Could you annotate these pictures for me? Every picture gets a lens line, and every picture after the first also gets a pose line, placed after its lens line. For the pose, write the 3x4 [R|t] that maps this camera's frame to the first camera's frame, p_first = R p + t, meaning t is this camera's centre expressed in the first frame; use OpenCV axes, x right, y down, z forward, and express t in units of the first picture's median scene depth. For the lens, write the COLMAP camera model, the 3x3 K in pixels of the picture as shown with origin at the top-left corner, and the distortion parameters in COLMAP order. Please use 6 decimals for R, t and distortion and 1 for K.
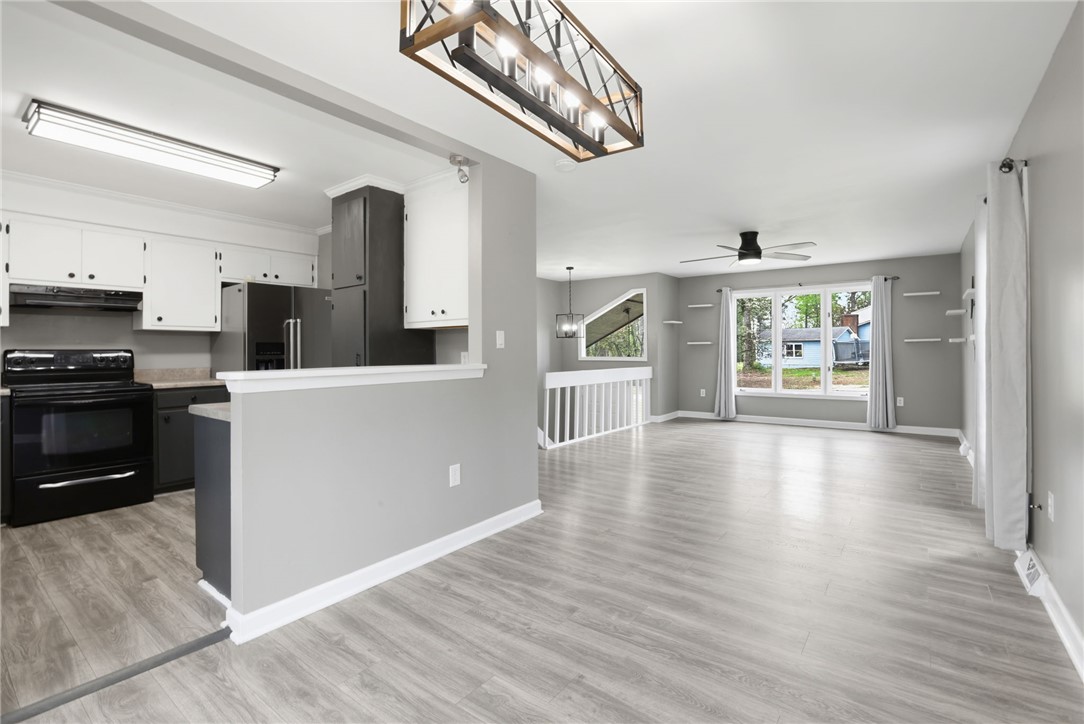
lens RADIAL K [[492.6, 0, 539.3], [0, 492.6, 340.9], [0, 0, 1]] dist [-0.011722, 0.000139]
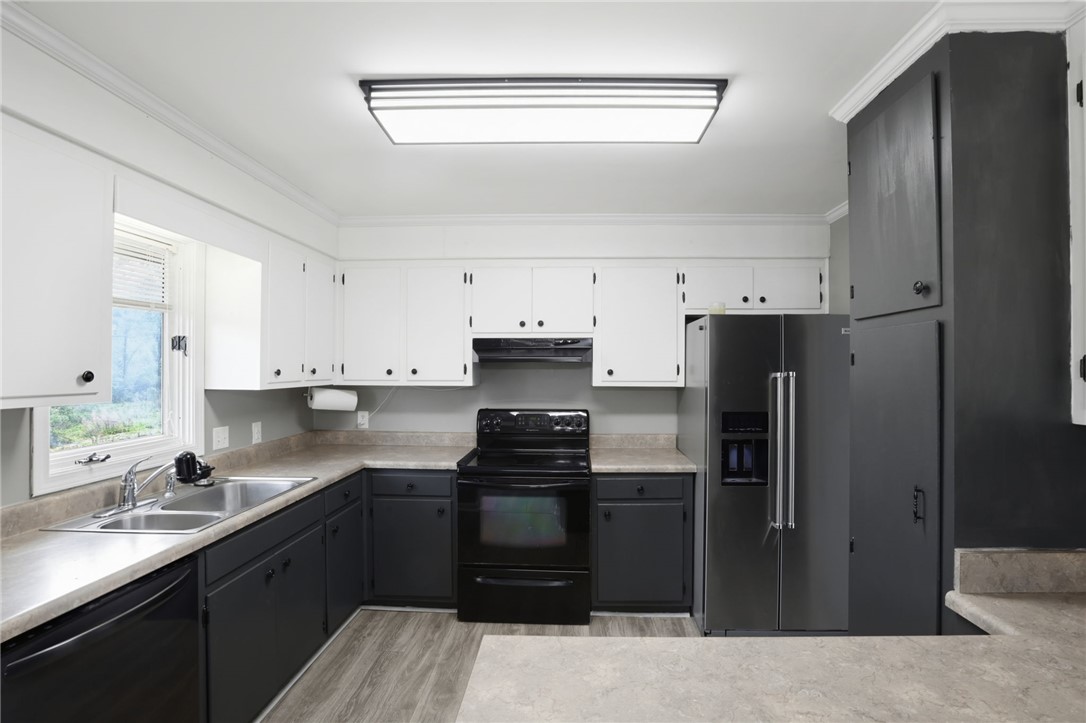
lens RADIAL K [[519.7, 0, 544.8], [0, 519.7, 359.7], [0, 0, 1]] dist [-0.033788, 0.001262]
pose [[0.580492, -0.002895, -0.814261, -0.183704], [0.002555, 0.999995, -0.001734, -0.063269], [0.814262, -0.001074, 0.580496, 0.455165]]
